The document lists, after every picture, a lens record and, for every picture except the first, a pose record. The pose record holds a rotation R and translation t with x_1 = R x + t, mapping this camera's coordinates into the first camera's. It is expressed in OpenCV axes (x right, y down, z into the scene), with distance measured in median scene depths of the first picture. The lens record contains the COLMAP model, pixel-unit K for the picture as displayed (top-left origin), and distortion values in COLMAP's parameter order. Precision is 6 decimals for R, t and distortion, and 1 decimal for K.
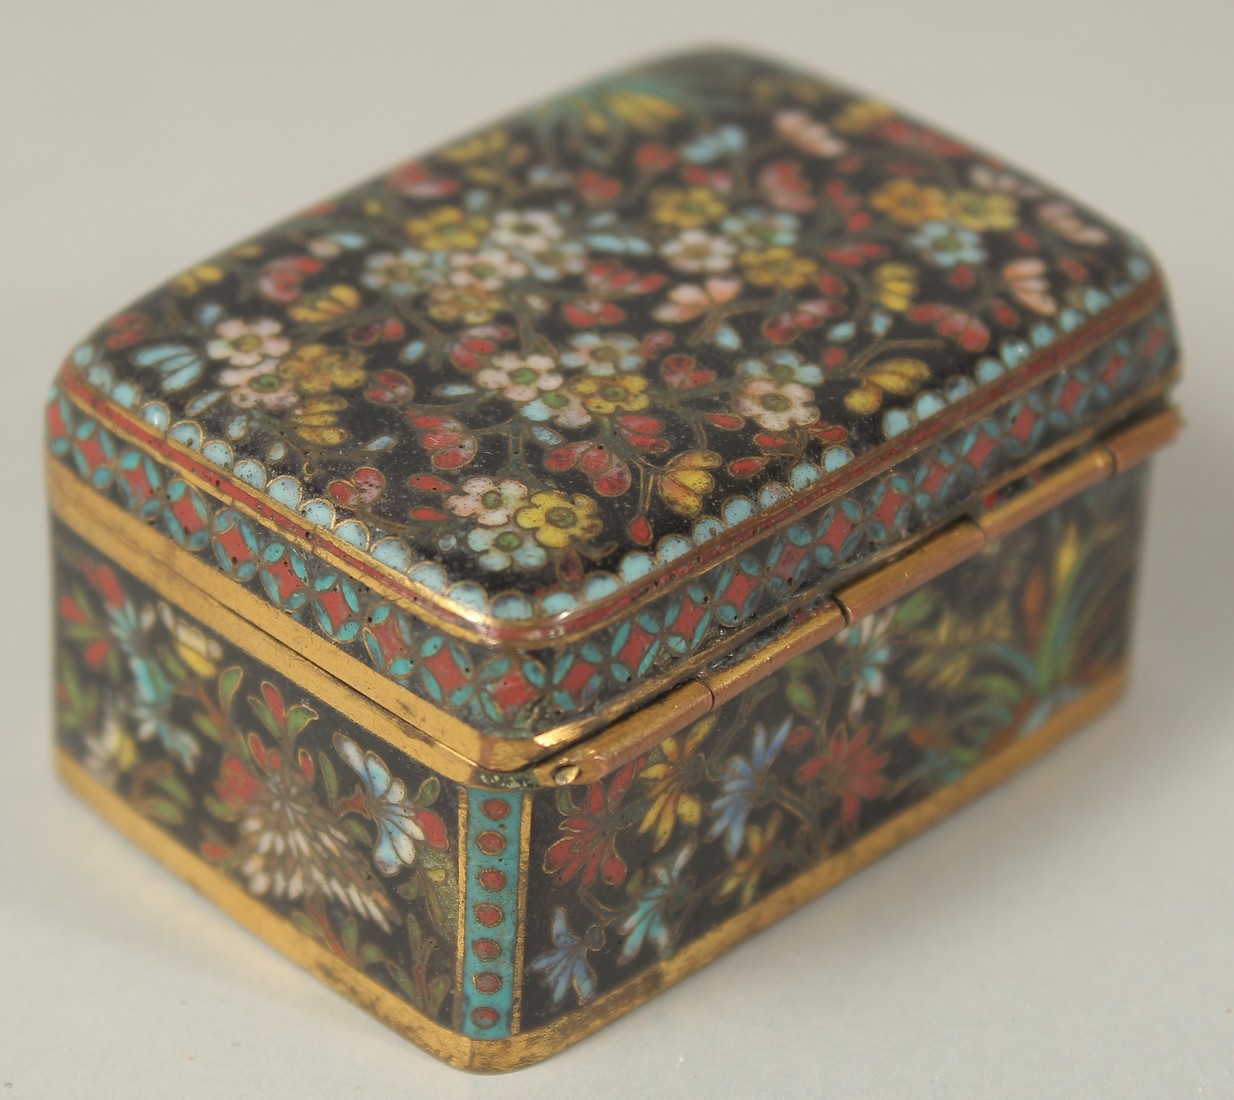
lens RADIAL K [[4438.1, 0, 609.4], [0, 4438.1, 553.0], [0, 0, 1]] dist [-0.037735, 0.000000]
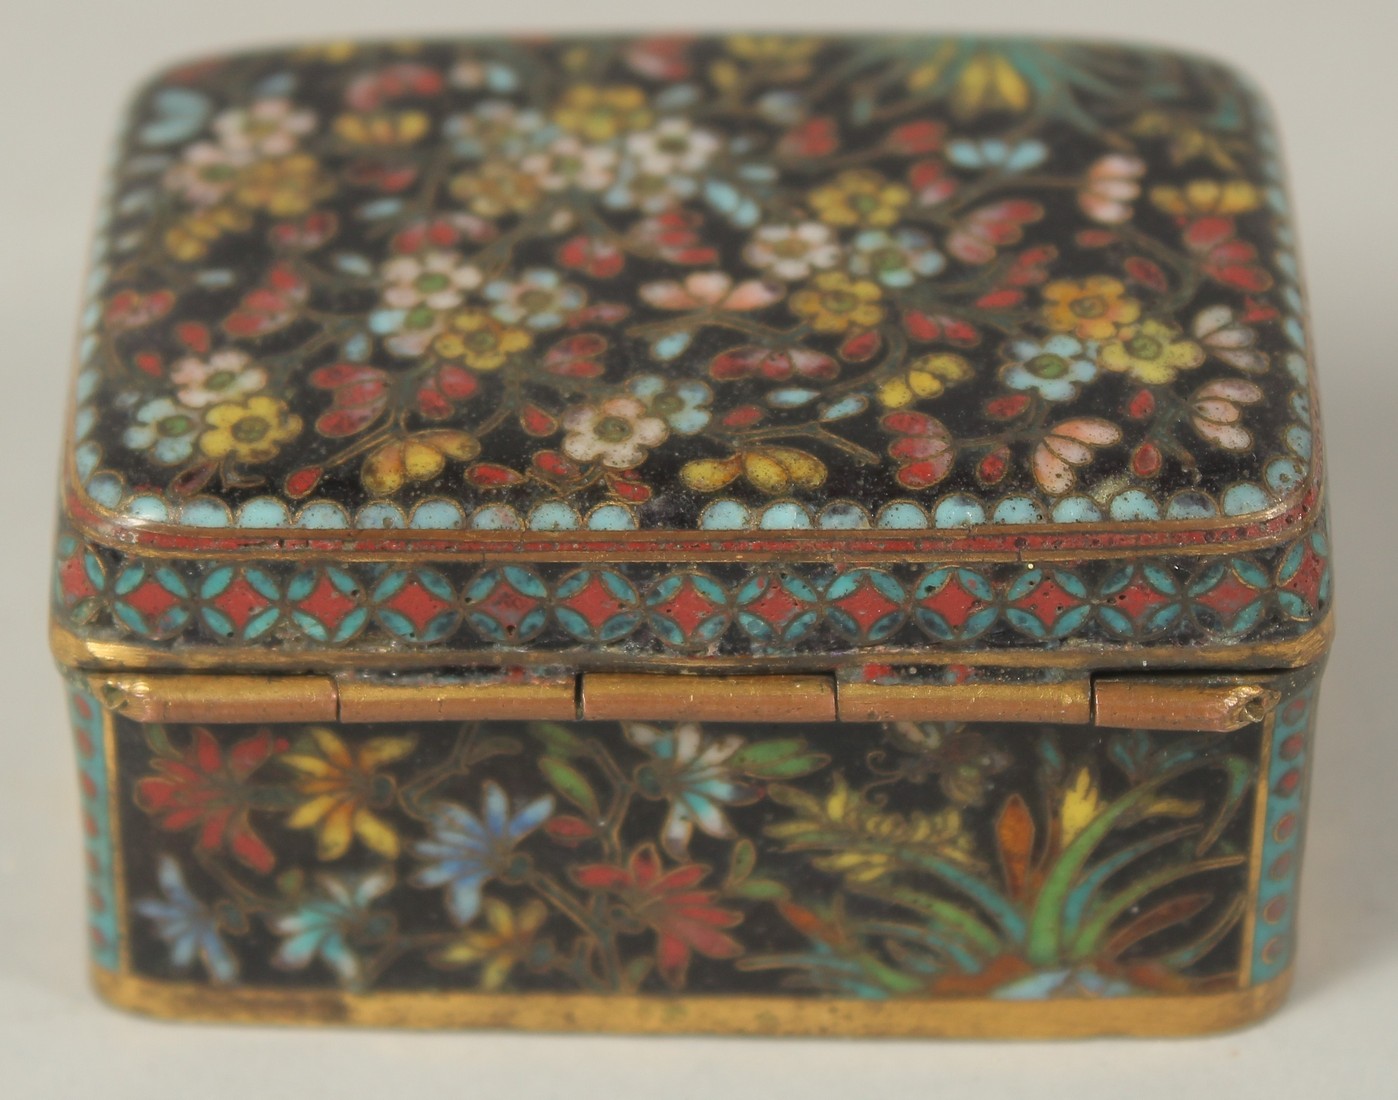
lens RADIAL K [[5434.2, 0, 702.8], [0, 5434.2, 549.6], [0, 0, 1]] dist [0.066196, 0.000000]
pose [[0.690810, 0.414256, -0.592599, 0.639996], [-0.386695, 0.904210, 0.181306, -0.198392], [0.610941, 0.103907, 0.784828, 0.226496]]
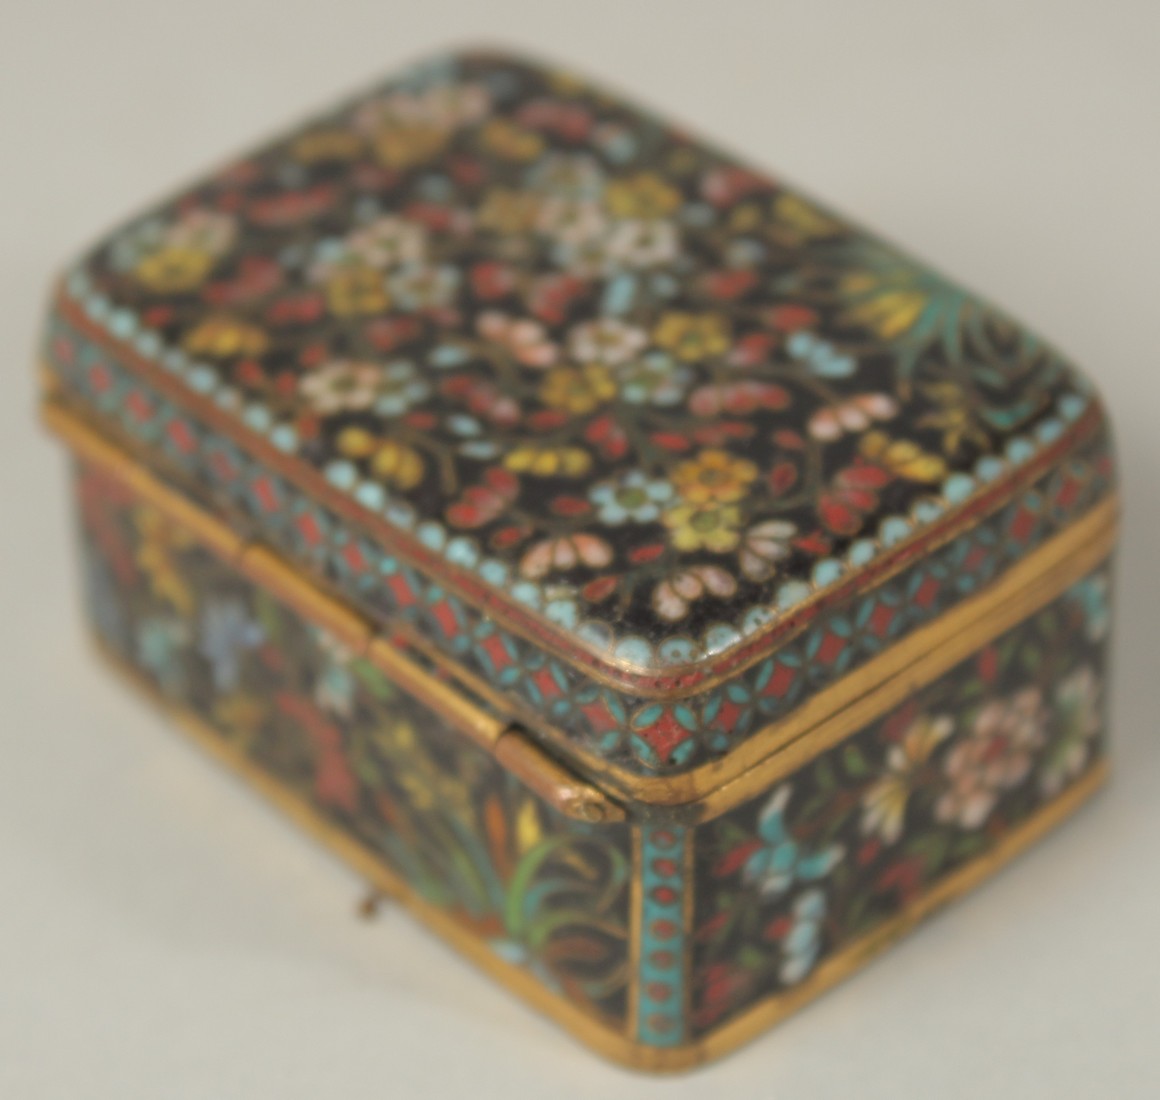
lens RADIAL K [[4415.0, 0, 583.3], [0, 4415.0, 546.1], [0, 0, 1]] dist [0.009070, 0.000000]
pose [[-0.051846, 0.601501, -0.797188, 0.887312], [-0.551338, 0.648343, 0.525050, -0.586870], [0.832669, 0.466742, 0.298016, 0.740666]]
